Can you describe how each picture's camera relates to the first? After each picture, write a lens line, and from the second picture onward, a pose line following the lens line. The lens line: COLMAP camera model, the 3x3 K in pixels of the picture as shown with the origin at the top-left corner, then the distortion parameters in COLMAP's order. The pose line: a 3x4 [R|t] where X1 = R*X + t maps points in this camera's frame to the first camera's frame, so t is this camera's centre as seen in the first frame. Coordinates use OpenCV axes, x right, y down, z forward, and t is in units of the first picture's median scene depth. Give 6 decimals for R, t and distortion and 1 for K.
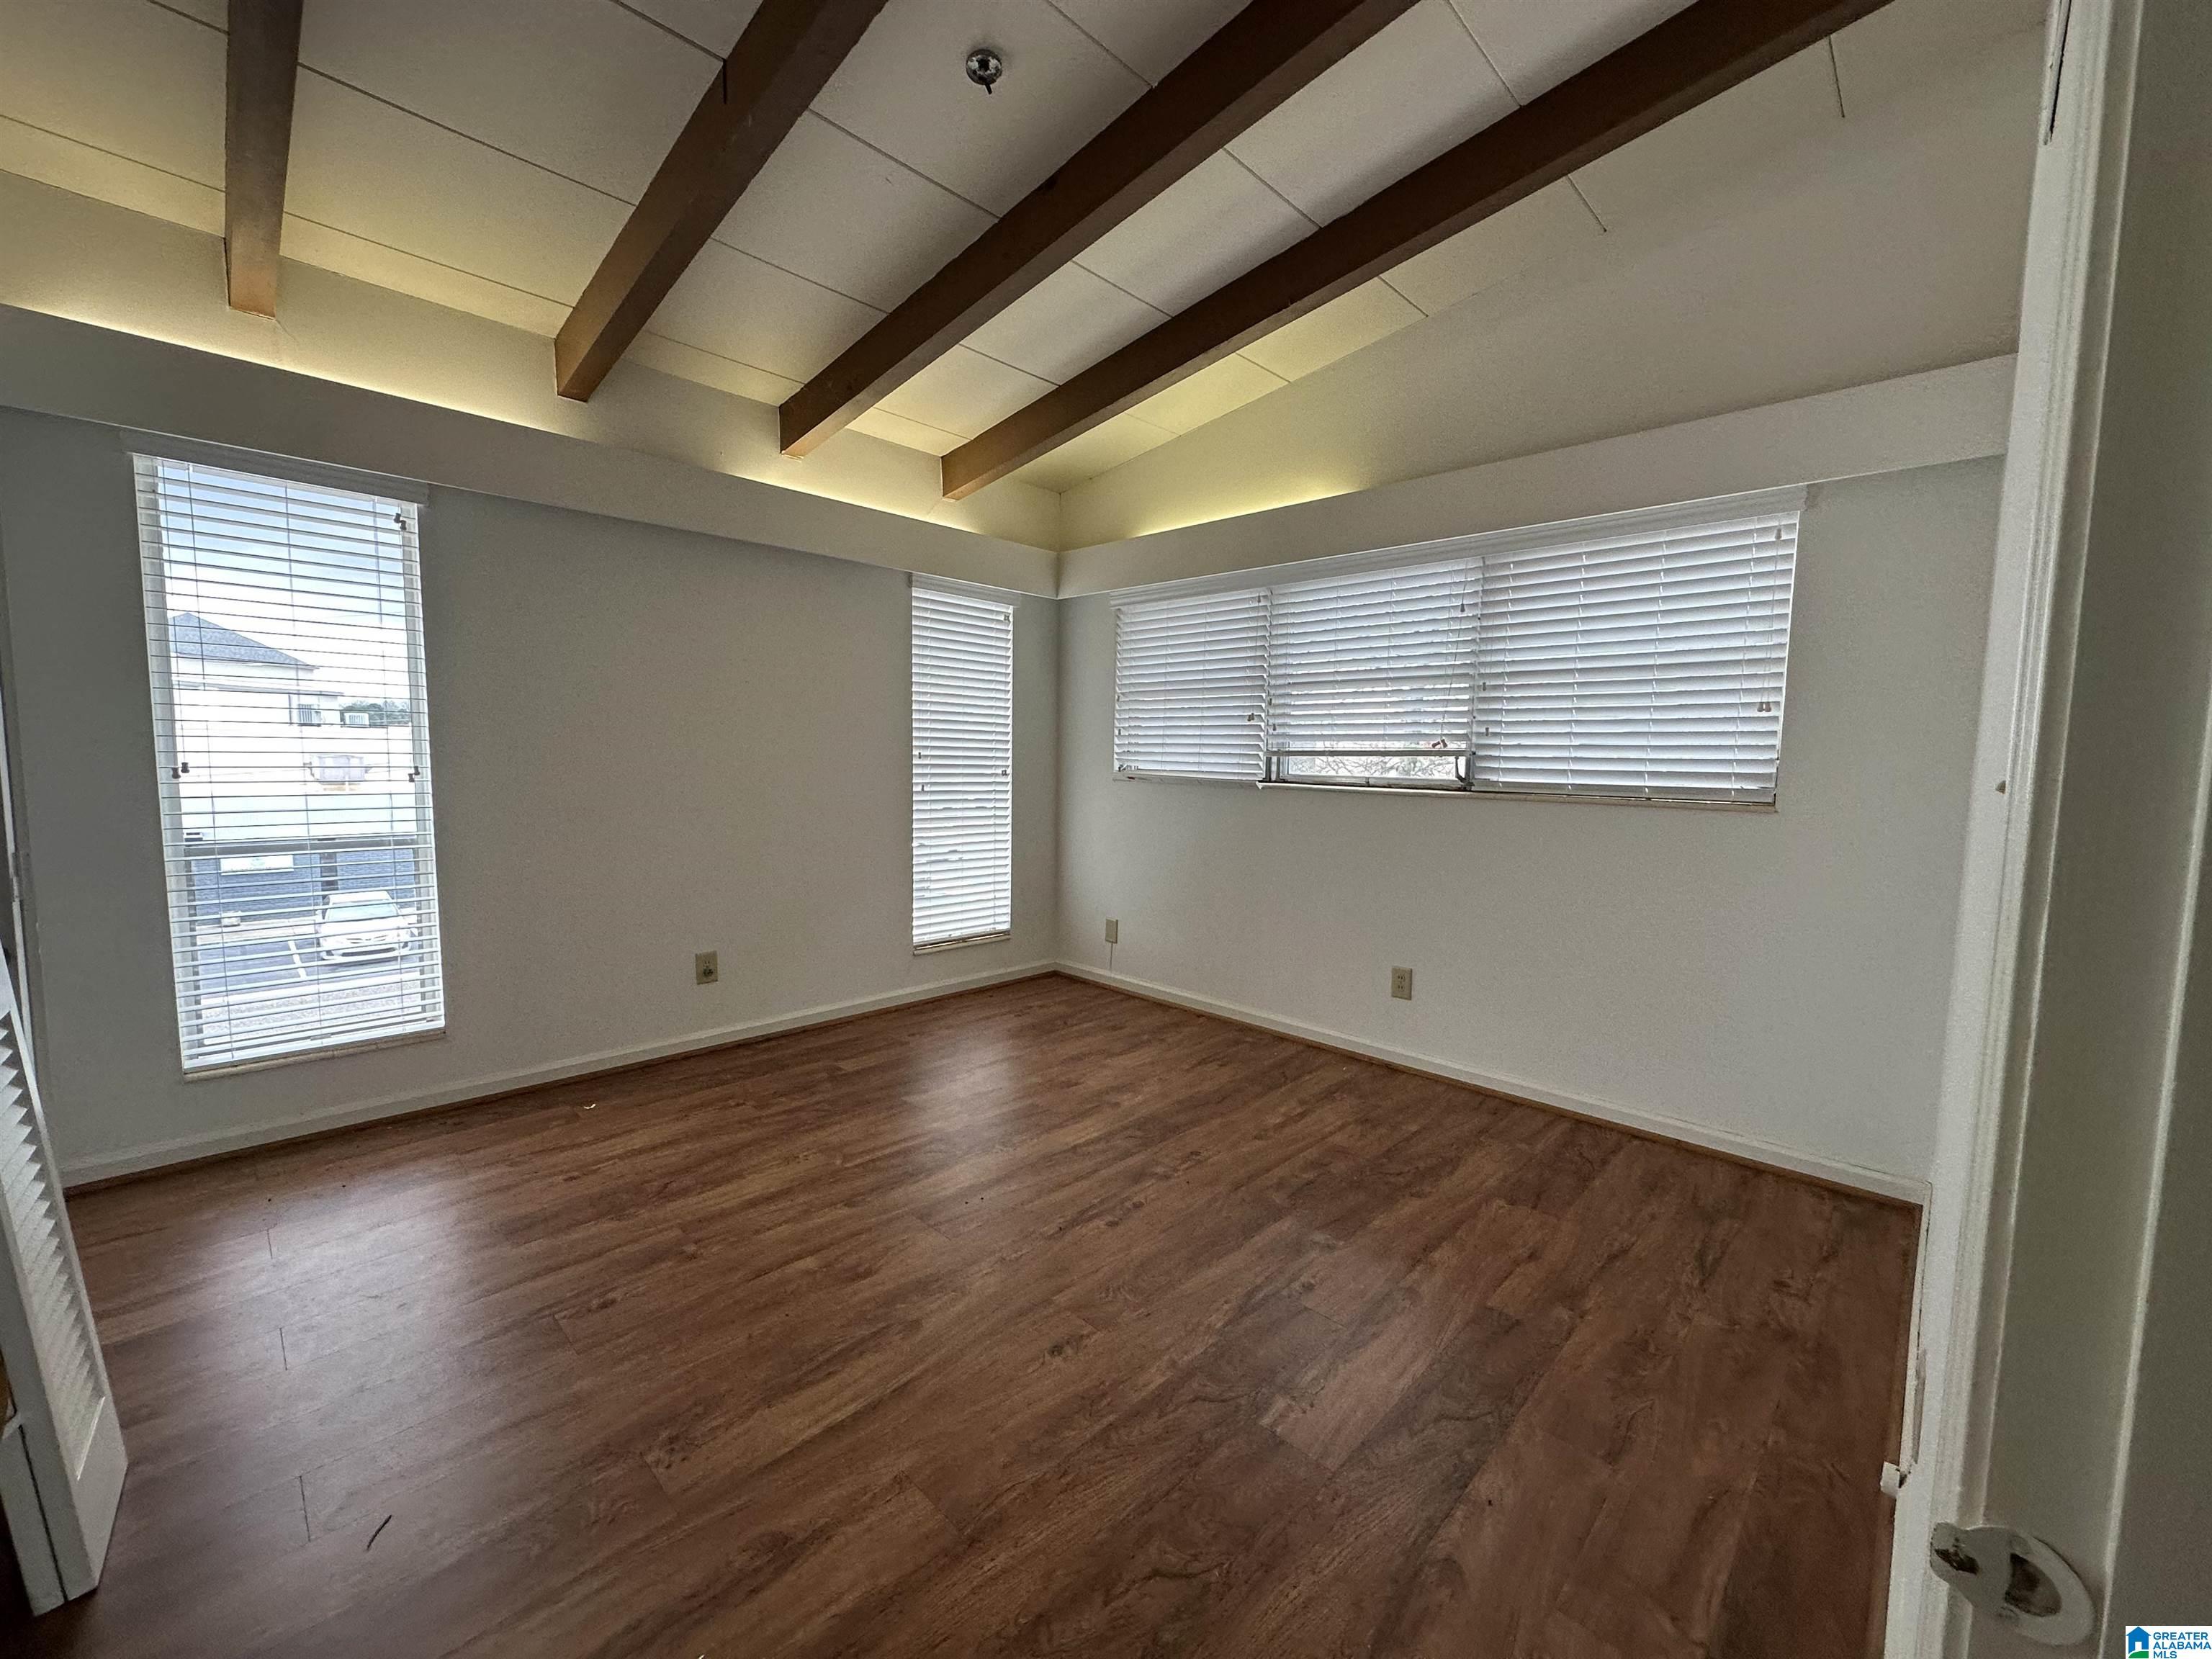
lens RADIAL K [[882.0, 0, 1062.3], [0, 882.0, 844.8], [0, 0, 1]] dist [-0.001684, 0.001182]
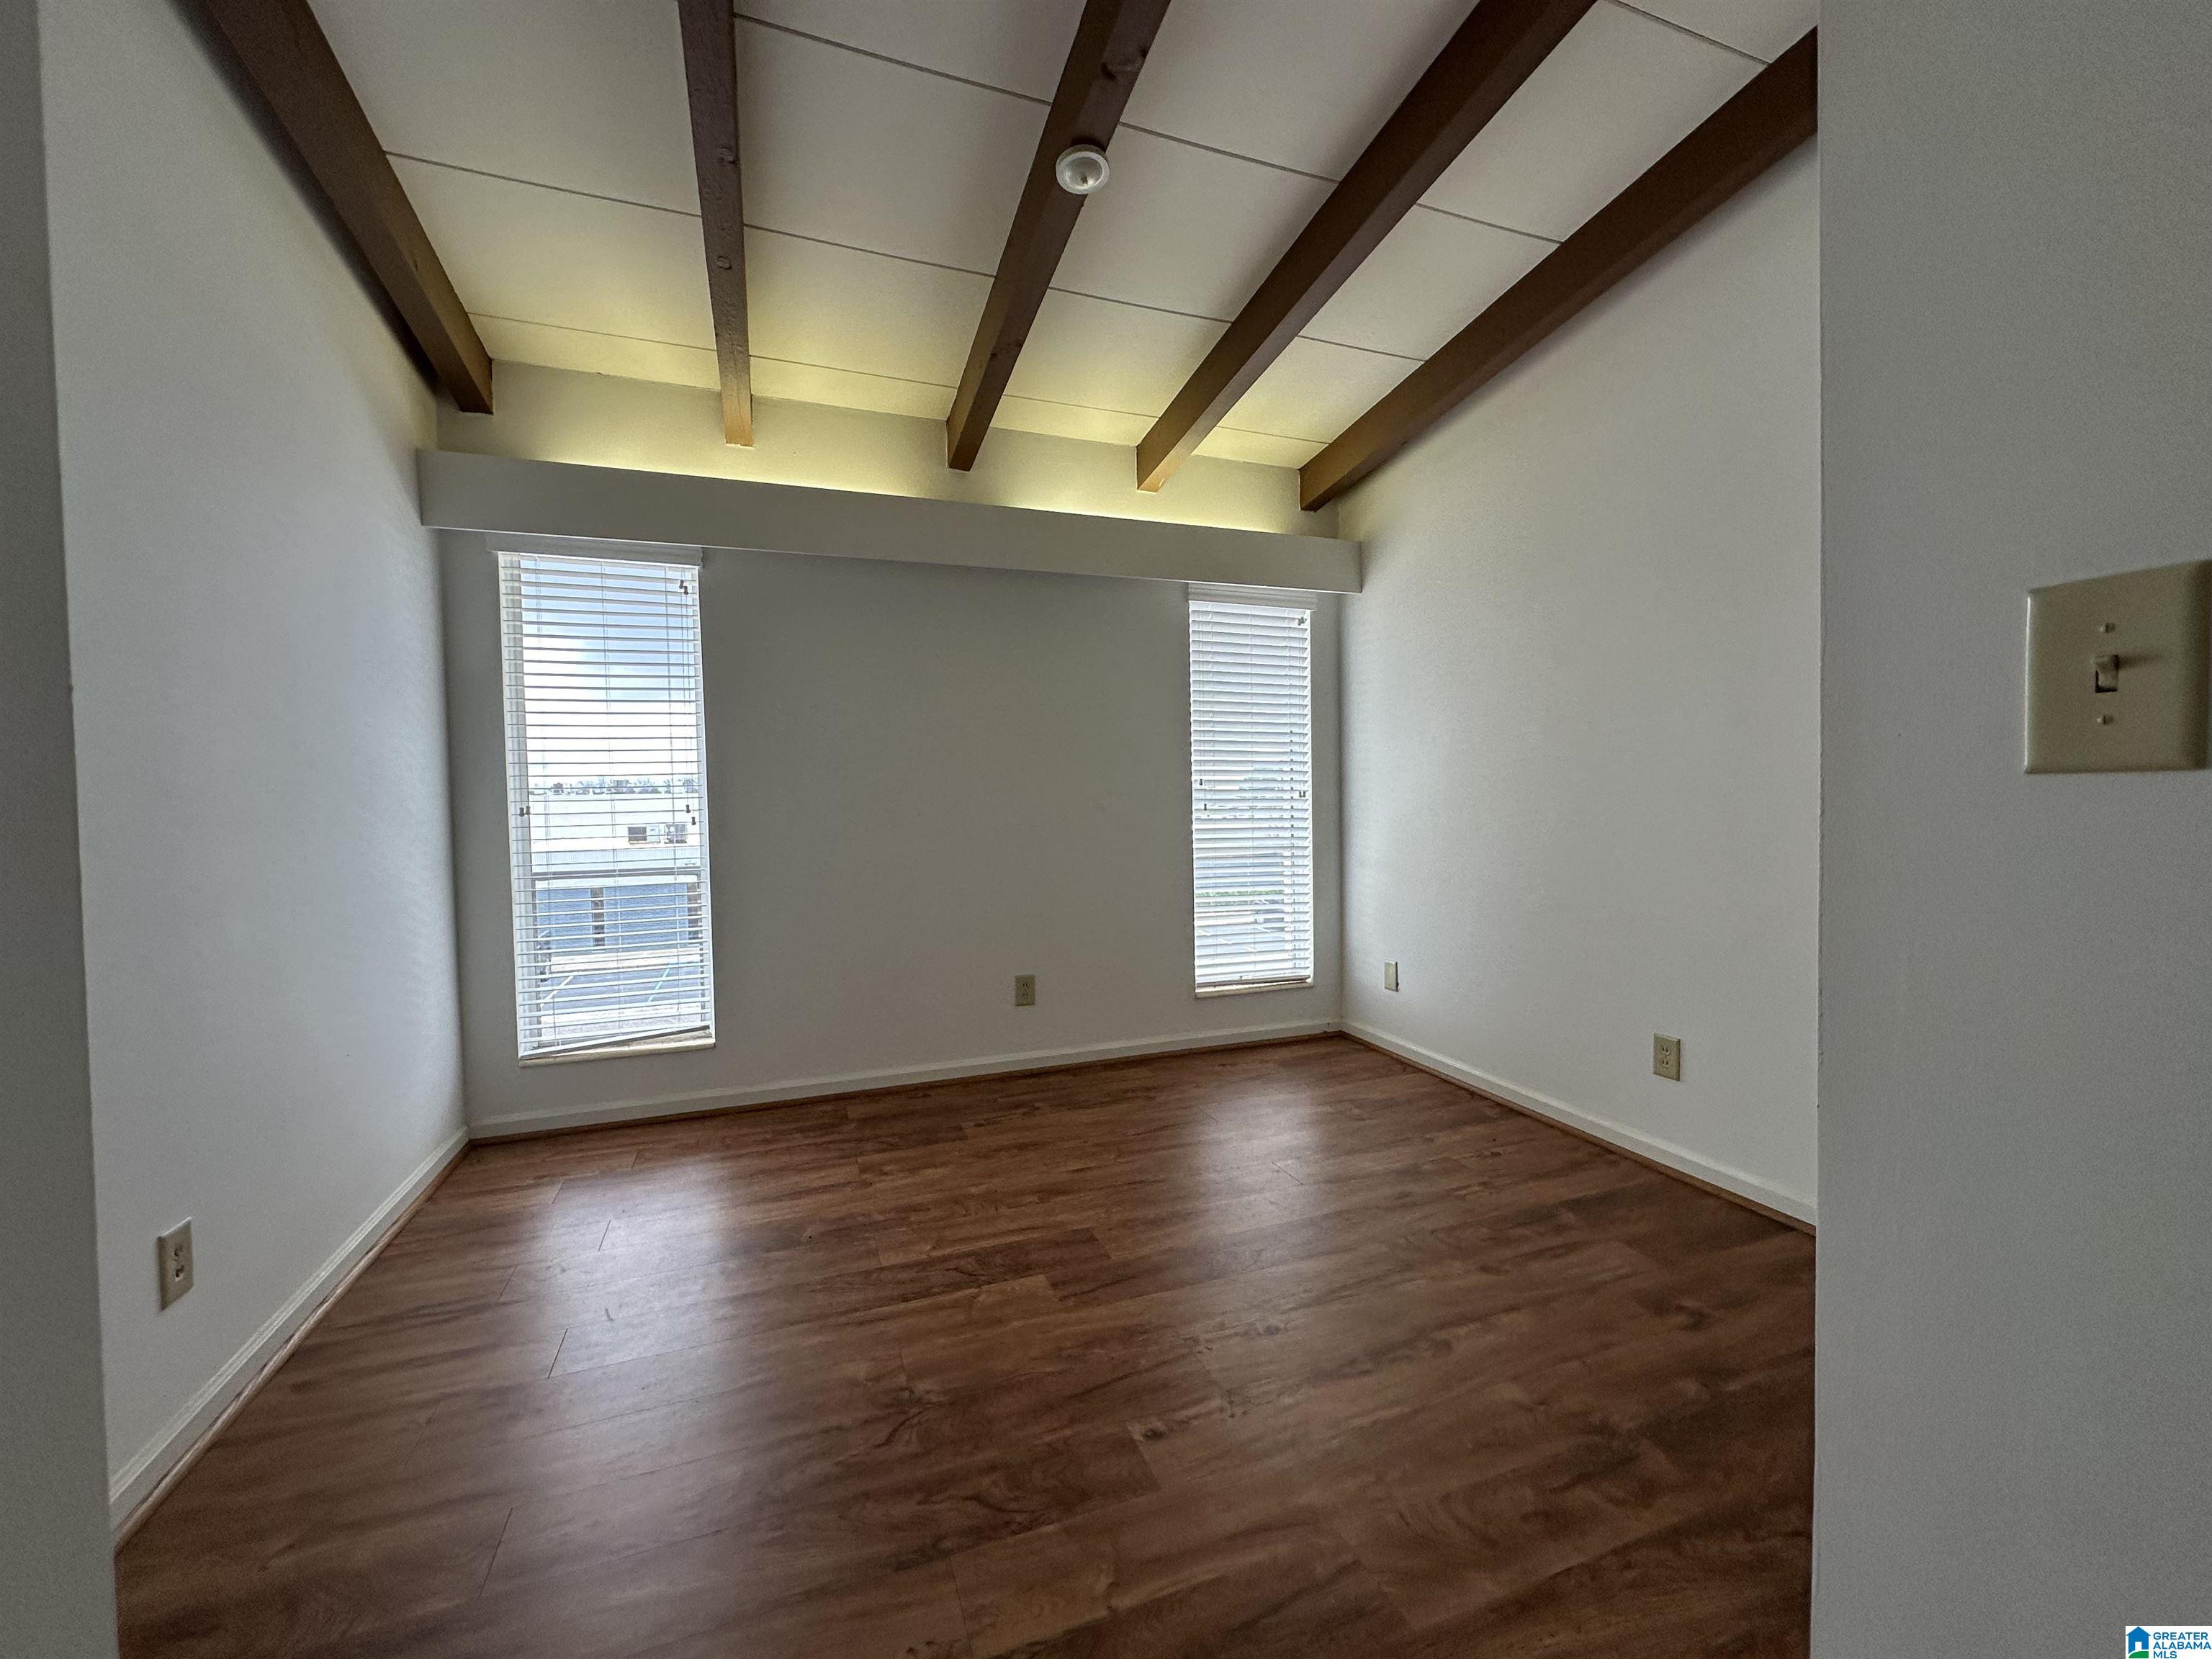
lens RADIAL K [[882.0, 0, 1104.0], [0, 882.0, 827.1], [0, 0, 1]] dist [-0.001684, 0.001182]
pose [[0.912576, 0.002305, -0.408900, 0.130637], [-0.021603, 0.998859, -0.042582, -0.011407], [0.408335, 0.047692, 0.911585, 0.128599]]
